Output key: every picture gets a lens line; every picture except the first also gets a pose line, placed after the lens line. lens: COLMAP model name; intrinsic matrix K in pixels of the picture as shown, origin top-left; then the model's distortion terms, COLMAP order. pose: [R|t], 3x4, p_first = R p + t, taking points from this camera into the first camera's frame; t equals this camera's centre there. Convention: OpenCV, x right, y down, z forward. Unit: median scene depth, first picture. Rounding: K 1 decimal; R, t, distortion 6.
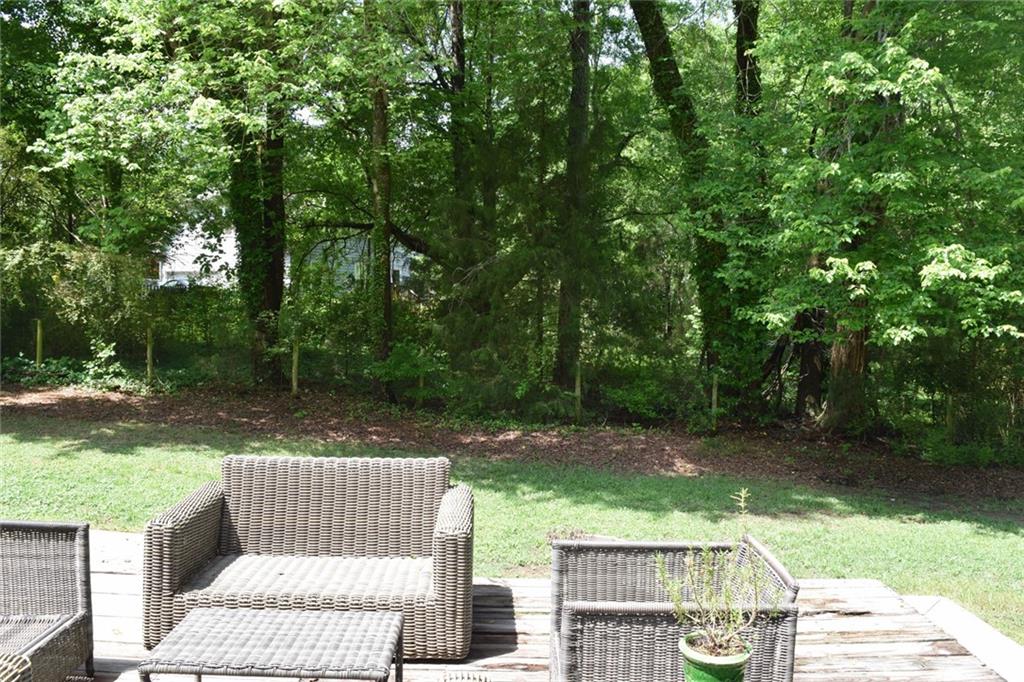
lens RADIAL K [[790.6, 0, 512.0], [0, 790.6, 341.0], [0, 0, 1]] dist [-0.004415, -0.209264]
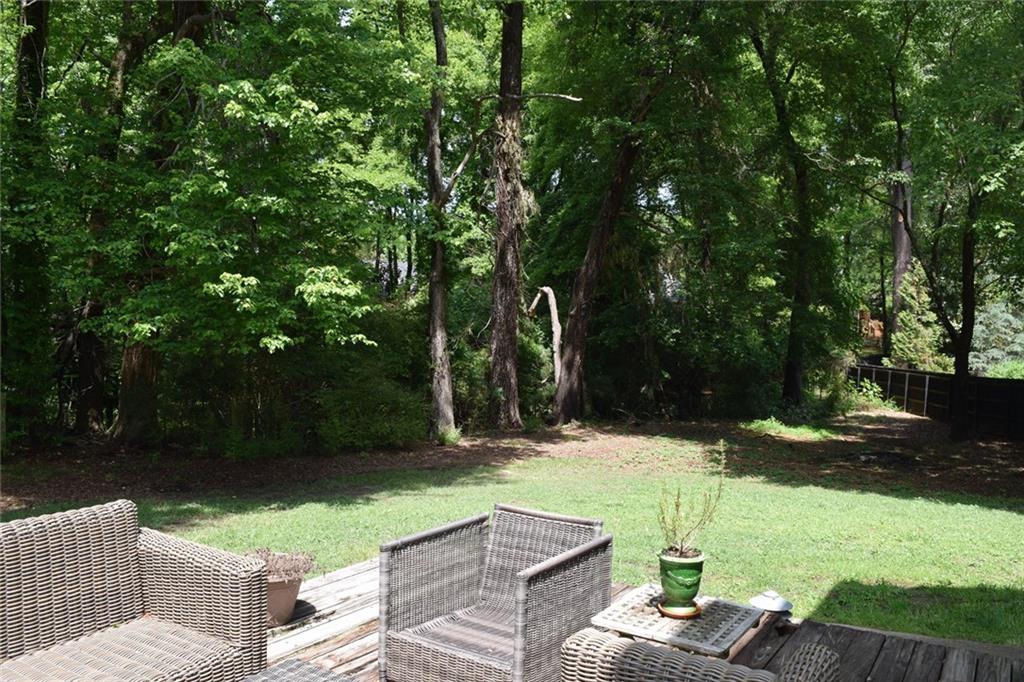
lens RADIAL K [[802.1, 0, 512.0], [0, 802.1, 341.0], [0, 0, 1]] dist [-0.078731, 0.000521]
pose [[0.548402, -0.015163, 0.836077, -0.267988], [0.023495, 0.999720, 0.002720, -0.007398], [-0.835884, 0.018152, 0.548605, 0.092401]]
